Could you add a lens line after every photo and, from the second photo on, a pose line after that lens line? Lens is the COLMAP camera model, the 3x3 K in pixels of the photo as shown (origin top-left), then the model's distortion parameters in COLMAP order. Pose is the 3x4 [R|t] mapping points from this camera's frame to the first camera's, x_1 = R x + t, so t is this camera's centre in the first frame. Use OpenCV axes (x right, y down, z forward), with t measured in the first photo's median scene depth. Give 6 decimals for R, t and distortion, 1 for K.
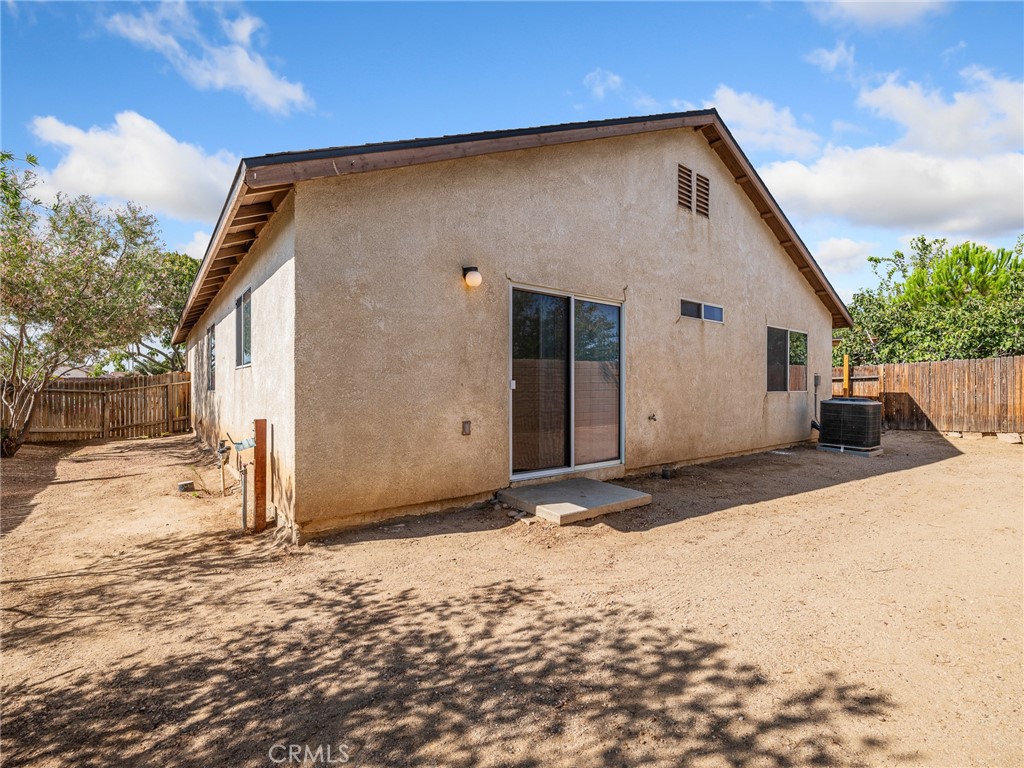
lens RADIAL K [[474.5, 0, 512.0], [0, 474.5, 384.0], [0, 0, 1]] dist [0.002433, -0.000303]
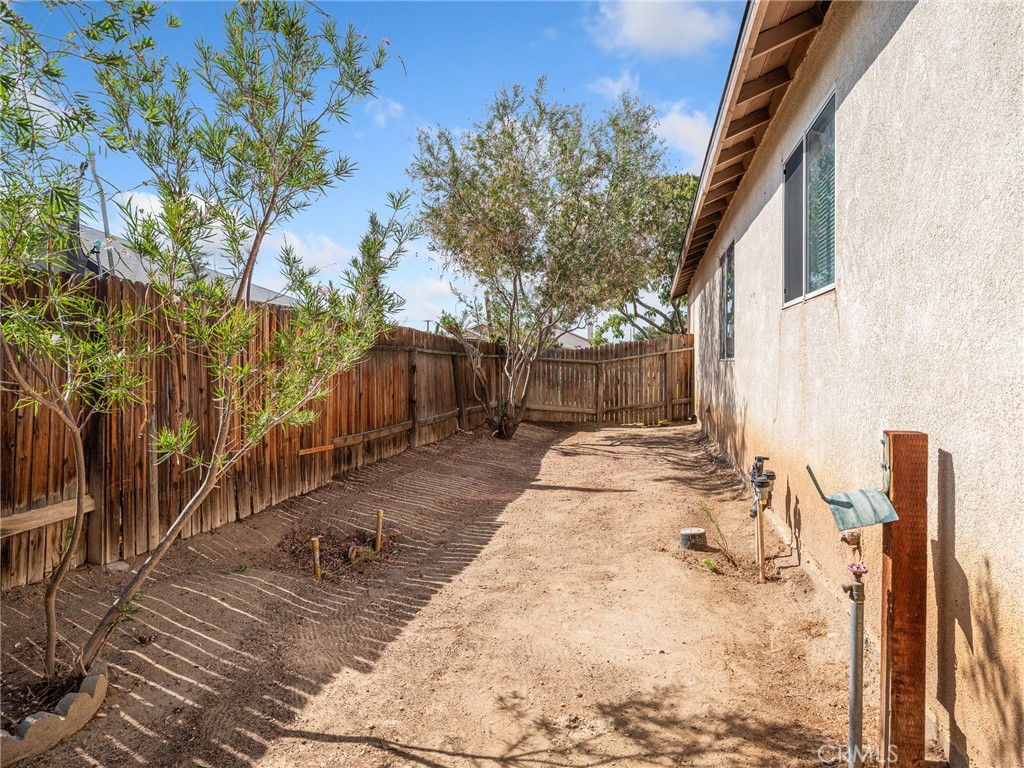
lens RADIAL K [[720.8, 0, 512.0], [0, 720.8, 384.0], [0, 0, 1]] dist [-0.001166, -0.000030]
pose [[0.668776, 0.028503, -0.742917, -0.095143], [0.001523, 0.999210, 0.039707, 0.006150], [0.743462, -0.027687, 0.668205, 0.132287]]
